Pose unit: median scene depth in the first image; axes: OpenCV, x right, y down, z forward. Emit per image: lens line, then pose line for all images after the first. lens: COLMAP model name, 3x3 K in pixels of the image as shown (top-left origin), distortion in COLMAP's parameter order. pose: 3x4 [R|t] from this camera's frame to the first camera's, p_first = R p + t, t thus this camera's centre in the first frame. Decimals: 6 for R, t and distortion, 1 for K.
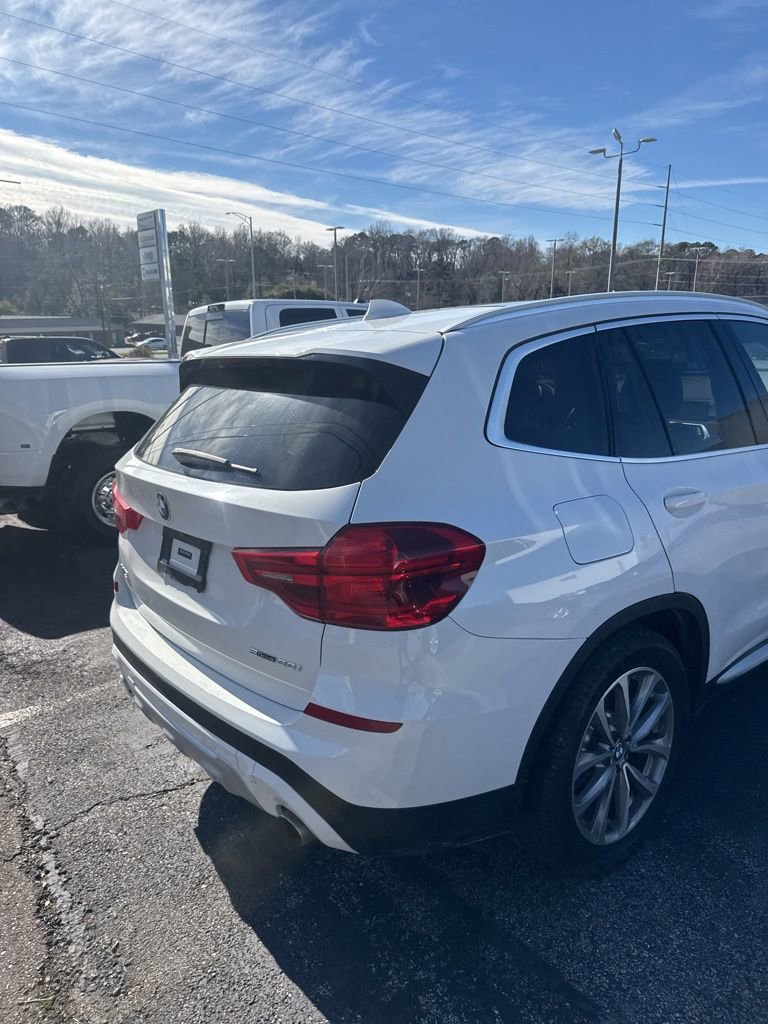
lens RADIAL K [[720.7, 0, 388.3], [0, 720.7, 507.0], [0, 0, 1]] dist [0.014582, -0.023276]
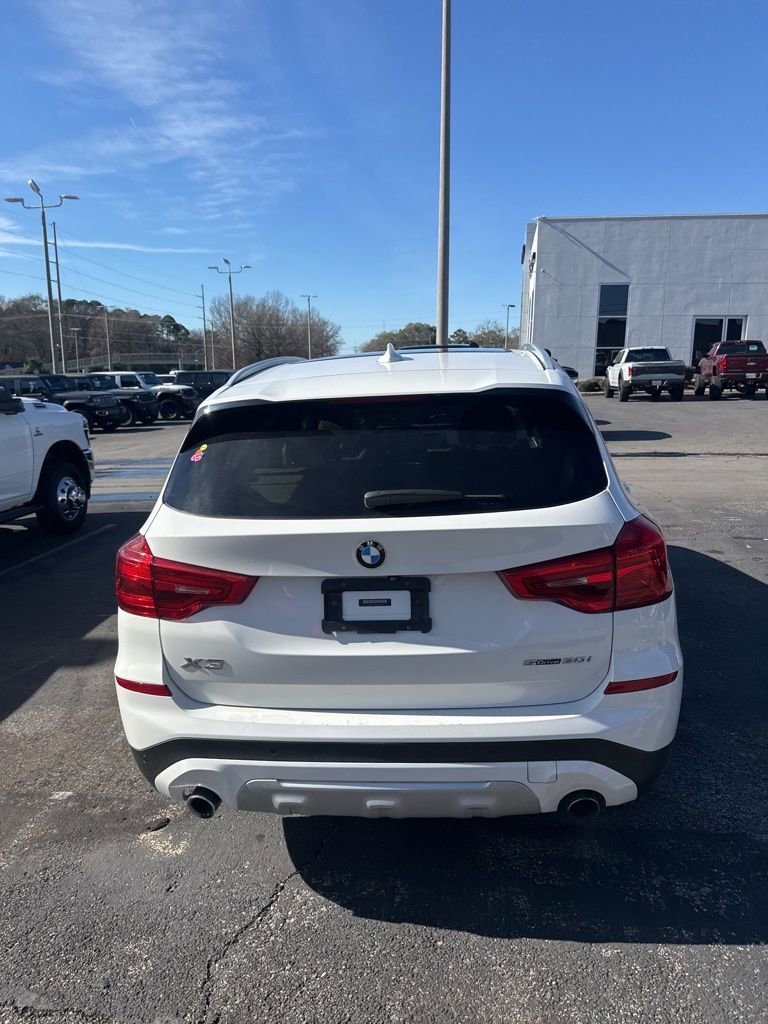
lens RADIAL K [[716.8, 0, 387.0], [0, 716.8, 519.3], [0, 0, 1]] dist [0.037493, -0.054892]
pose [[0.716281, -0.137678, 0.684095, -0.909676], [0.175665, 0.984348, 0.014175, -0.054033], [-0.675339, 0.110018, 0.729255, 0.299361]]
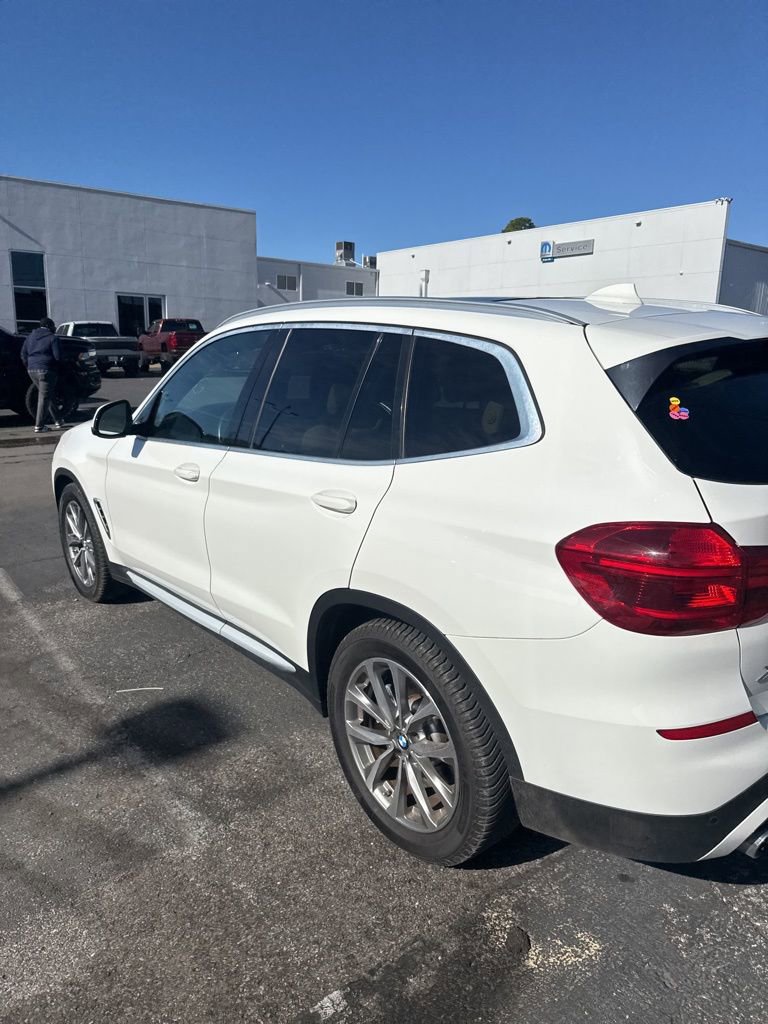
lens RADIAL K [[714.4, 0, 390.0], [0, 714.4, 510.4], [0, 0, 1]] dist [0.060863, -0.088459]
pose [[-0.006737, -0.208922, 0.977909, -1.181713], [0.242385, 0.948427, 0.204294, -0.320230], [-0.970157, 0.238407, 0.044250, 1.551860]]
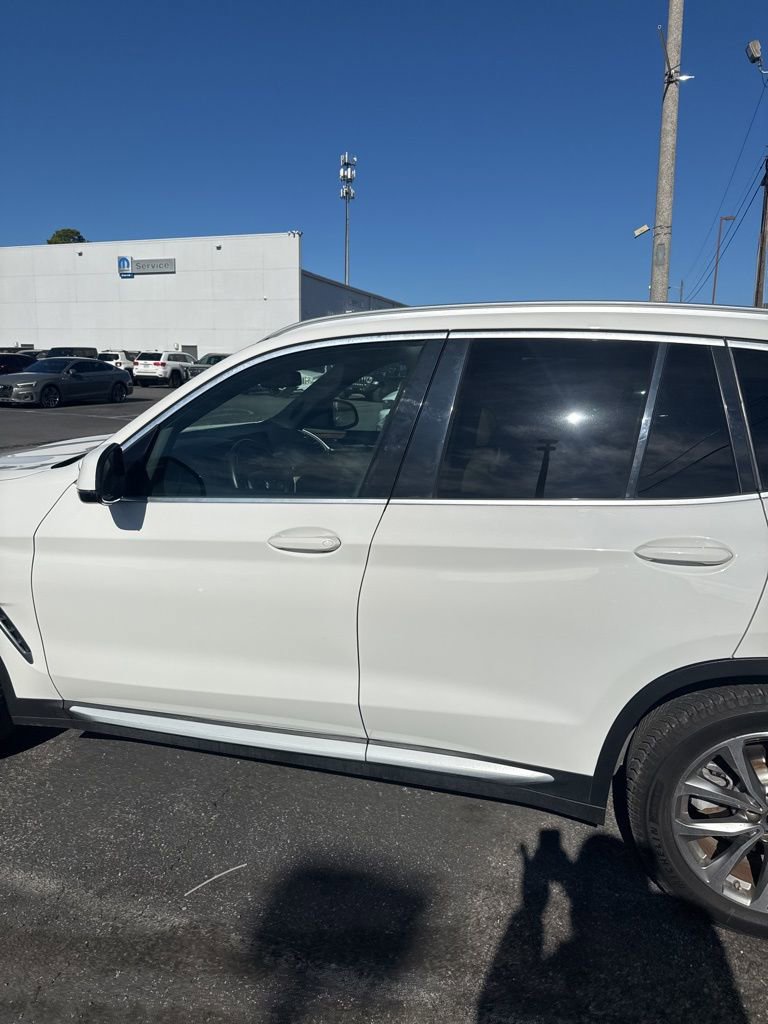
lens RADIAL K [[711.6, 0, 386.3], [0, 711.6, 514.3], [0, 0, 1]] dist [0.056977, -0.092735]
pose [[-0.552892, -0.156526, 0.818419, -0.623350], [0.206285, 0.925911, 0.316442, -0.521647], [-0.807314, 0.343786, -0.479640, 2.358518]]
